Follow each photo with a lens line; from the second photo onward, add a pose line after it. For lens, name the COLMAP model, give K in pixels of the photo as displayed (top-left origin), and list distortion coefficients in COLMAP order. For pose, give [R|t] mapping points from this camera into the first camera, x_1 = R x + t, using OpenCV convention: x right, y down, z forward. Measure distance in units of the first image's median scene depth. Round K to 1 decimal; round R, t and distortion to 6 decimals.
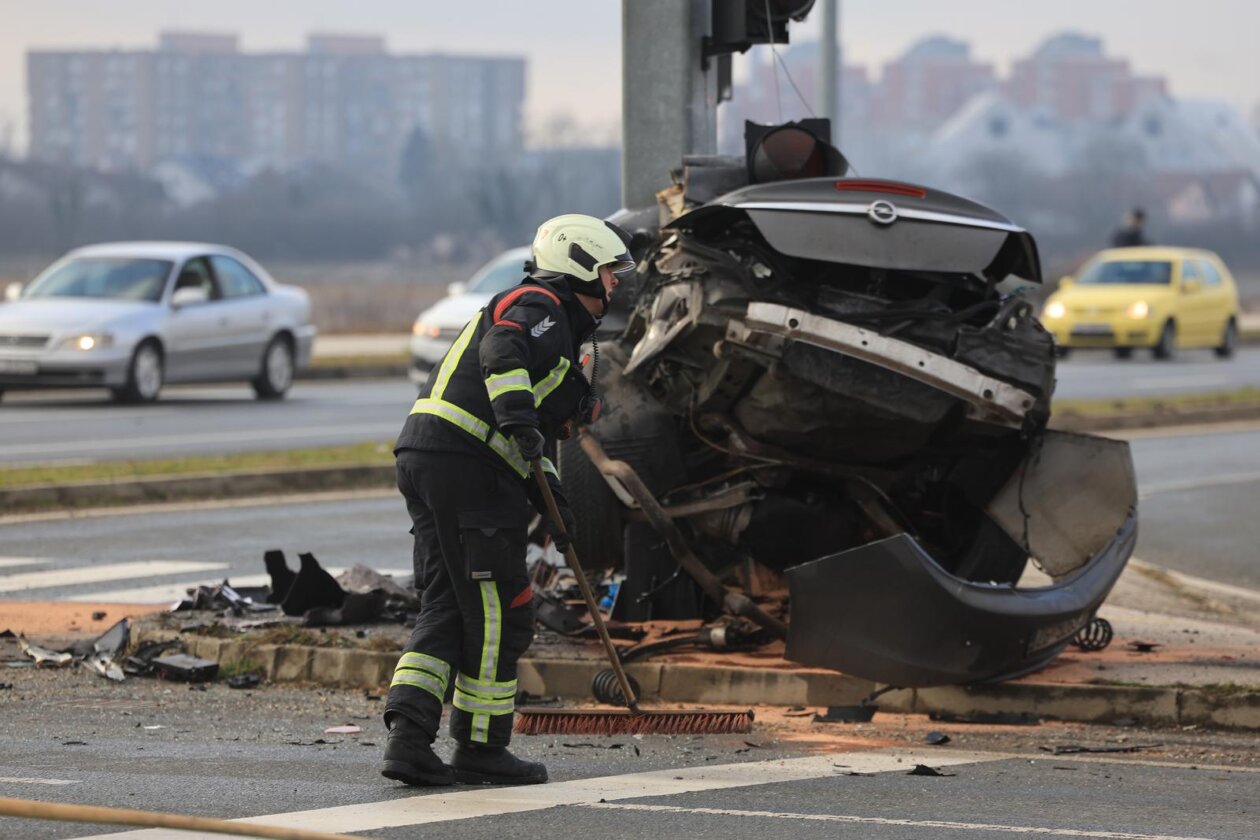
lens RADIAL K [[6987.1, 0, 630.0], [0, 6987.1, 420.0], [0, 0, 1]] dist [1.390643, 21.020339]
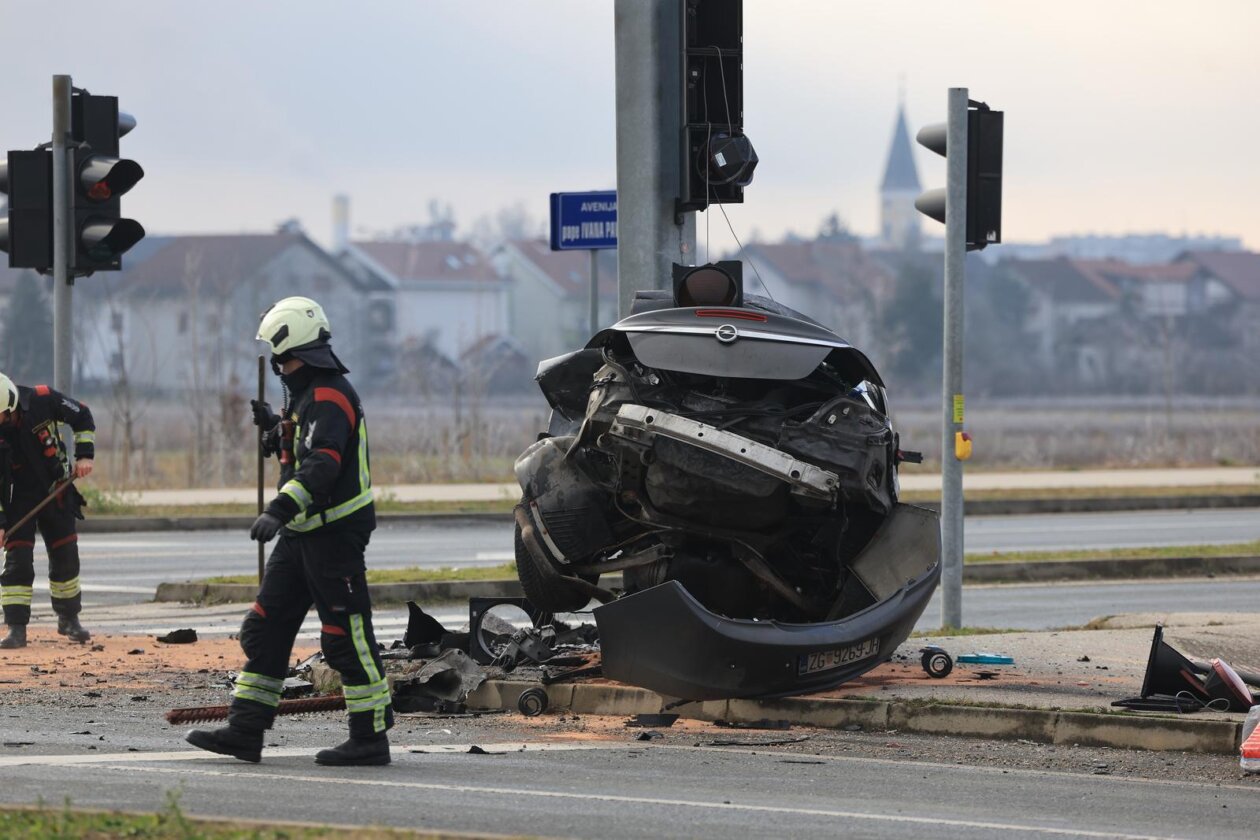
lens RADIAL K [[6987.1, 0, 630.0], [0, 6987.1, 420.0], [0, 0, 1]] dist [1.390643, 21.020339]
pose [[0.939398, -0.006489, -0.342768, 0.453466], [-0.000215, 0.999809, -0.019517, 0.011204], [0.342830, 0.018408, 0.939217, -0.209850]]
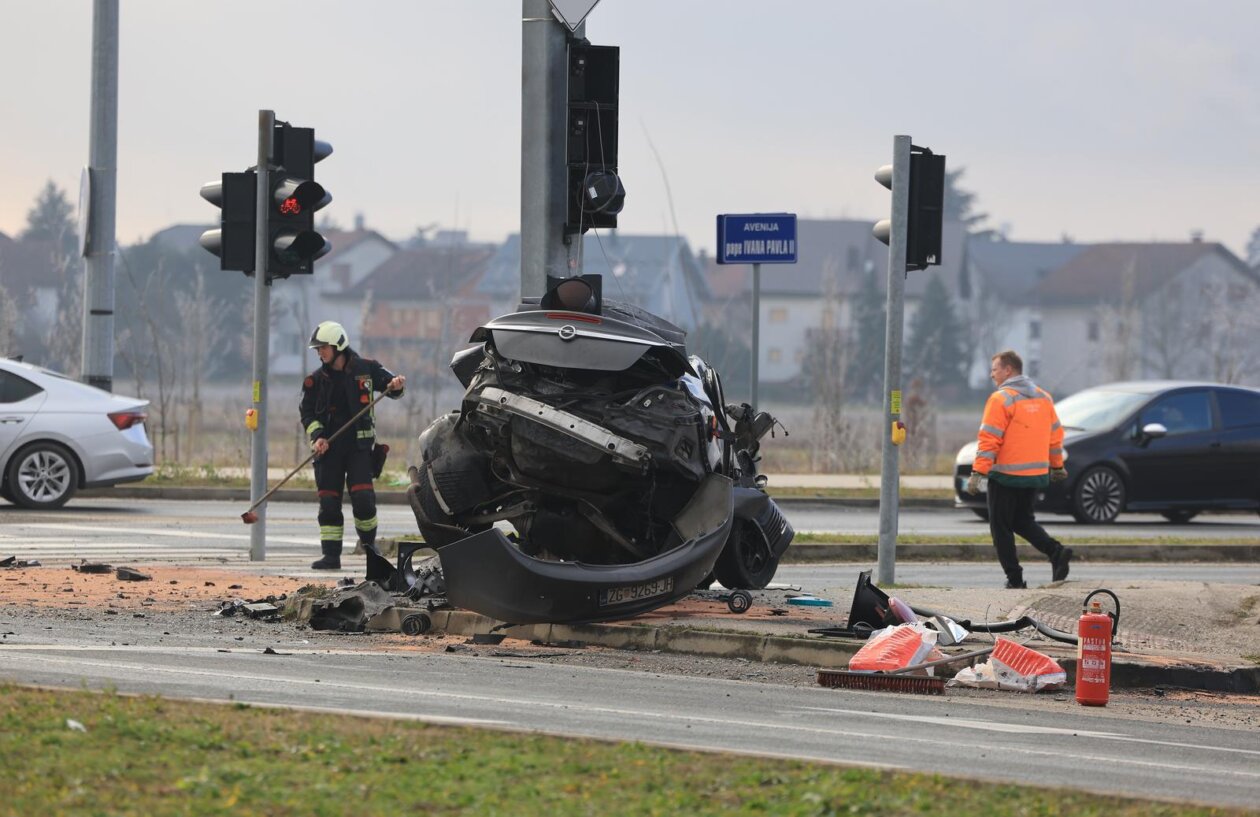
lens RADIAL K [[7261.5, 0, 627.7], [0, 7261.5, 431.1], [0, 0, 1]] dist [1.539311, 11.448532]
pose [[0.877919, 0.014701, -0.478583, 0.834359], [-0.026478, 0.999490, -0.017871, 0.022073], [0.478076, 0.028361, 0.877860, -0.449010]]
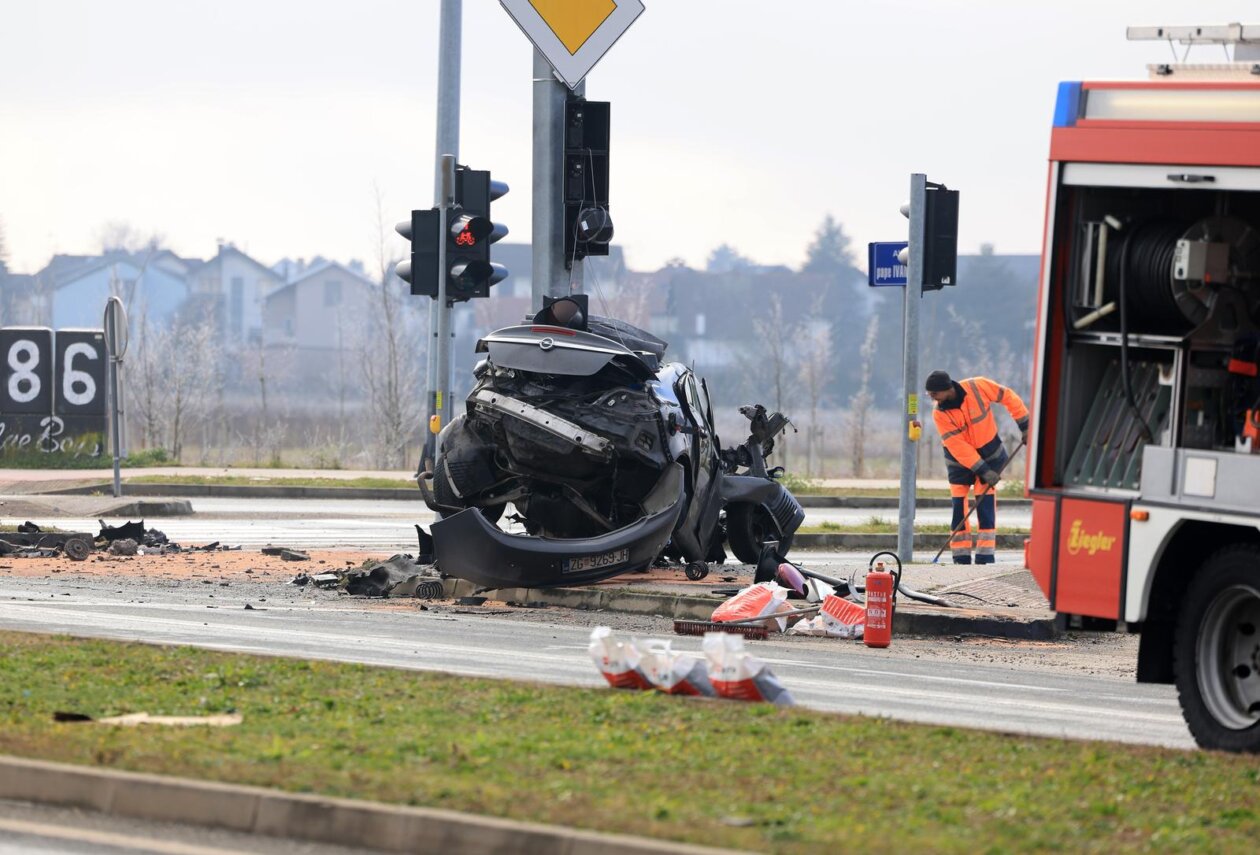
lens RADIAL K [[7458.2, 0, 558.7], [0, 7458.2, 426.1], [0, 0, 1]] dist [1.638930, 1.787580]
pose [[0.807876, 0.009213, -0.589281, 1.218684], [-0.025926, 0.999465, -0.019917, 0.032723], [0.588783, 0.031368, 0.807683, -0.628767]]
